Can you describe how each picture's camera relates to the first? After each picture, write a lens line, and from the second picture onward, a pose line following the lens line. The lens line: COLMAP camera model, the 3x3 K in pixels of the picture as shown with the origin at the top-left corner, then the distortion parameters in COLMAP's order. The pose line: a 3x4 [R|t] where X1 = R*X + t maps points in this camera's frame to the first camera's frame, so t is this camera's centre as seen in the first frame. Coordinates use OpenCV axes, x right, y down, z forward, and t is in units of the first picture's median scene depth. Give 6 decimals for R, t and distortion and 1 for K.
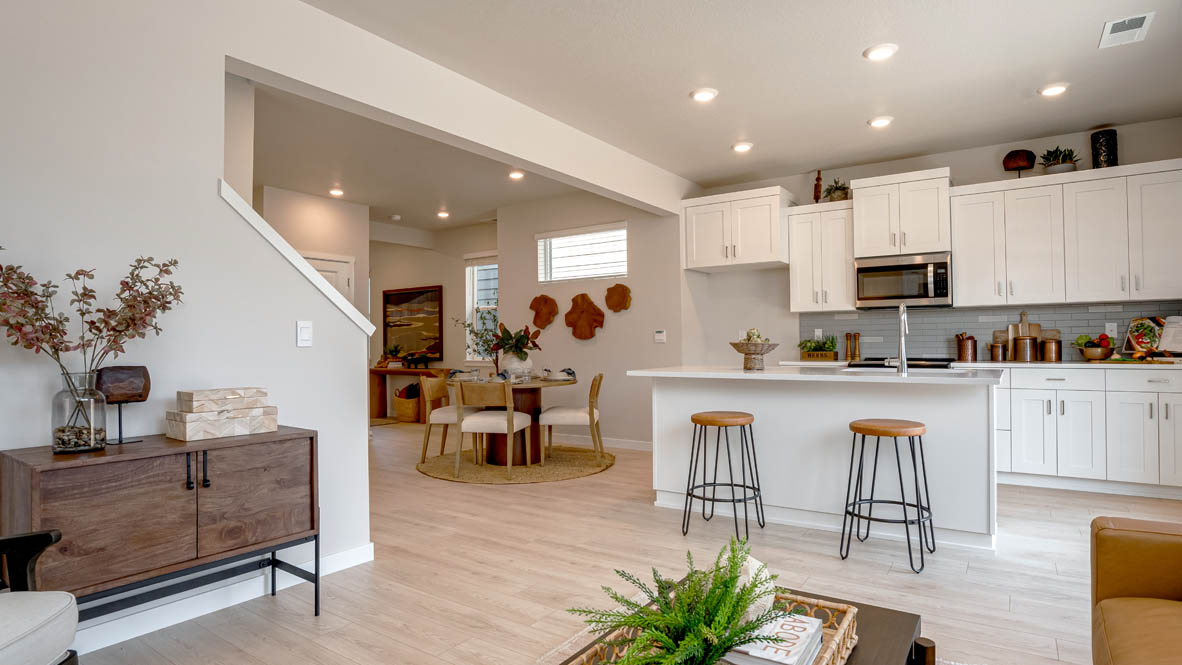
lens RADIAL K [[626.6, 0, 587.6], [0, 626.6, 325.3], [0, 0, 1]] dist [-0.073551, 0.033839]
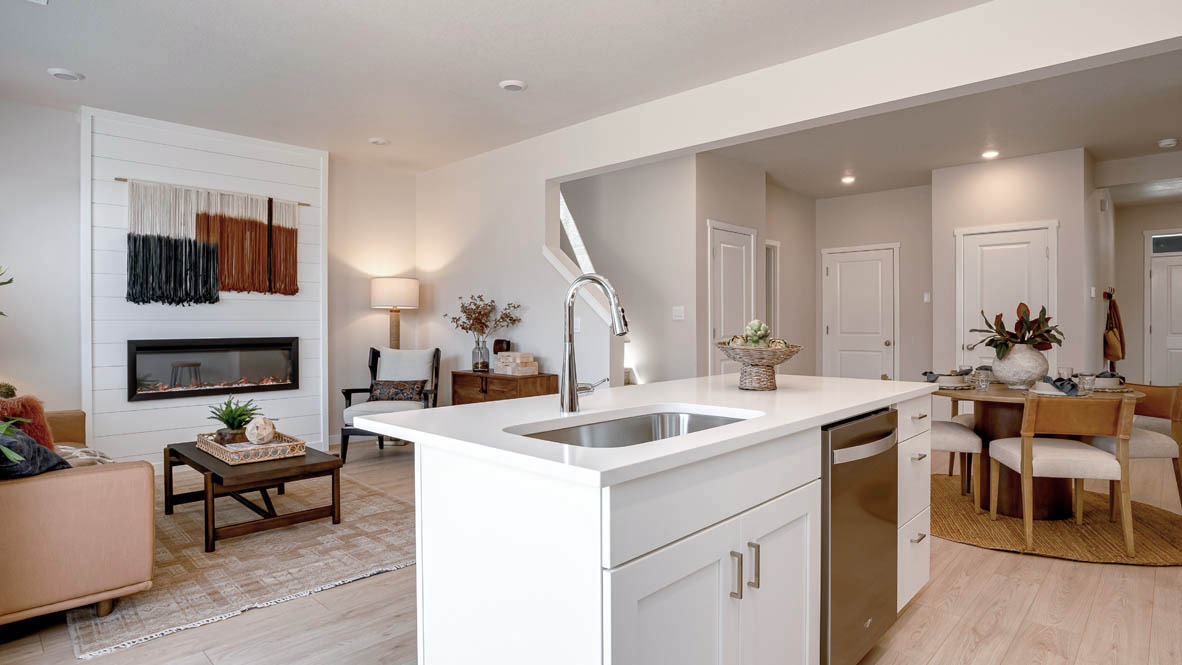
lens RADIAL K [[626.6, 0, 587.6], [0, 626.6, 325.3], [0, 0, 1]] dist [-0.073551, 0.033839]
pose [[-0.151713, 0.011642, -0.988356, 0.639079], [0.031551, 0.999478, 0.006930, 0.001954], [0.987921, -0.030132, -0.152001, 0.679764]]
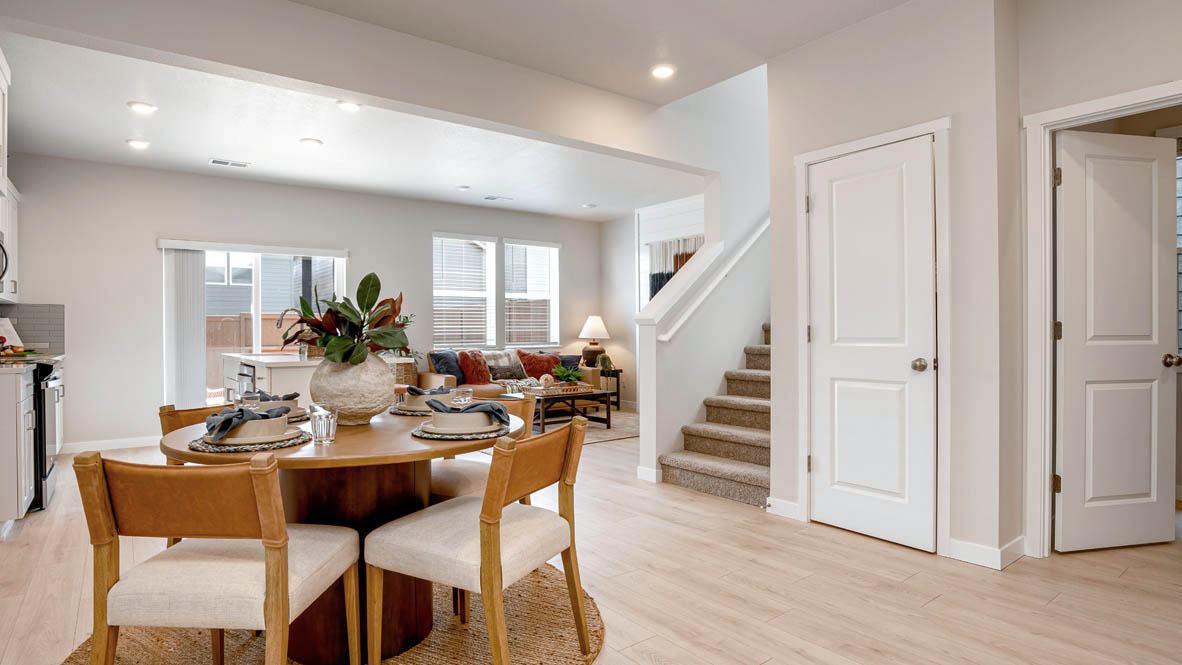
lens RADIAL K [[626.6, 0, 587.6], [0, 626.6, 325.3], [0, 0, 1]] dist [-0.073551, 0.033839]
pose [[-0.954131, 0.018756, 0.298801, -0.389625], [0.007361, 0.999204, -0.039213, 0.043579], [-0.299298, -0.035215, -0.953509, 1.408879]]
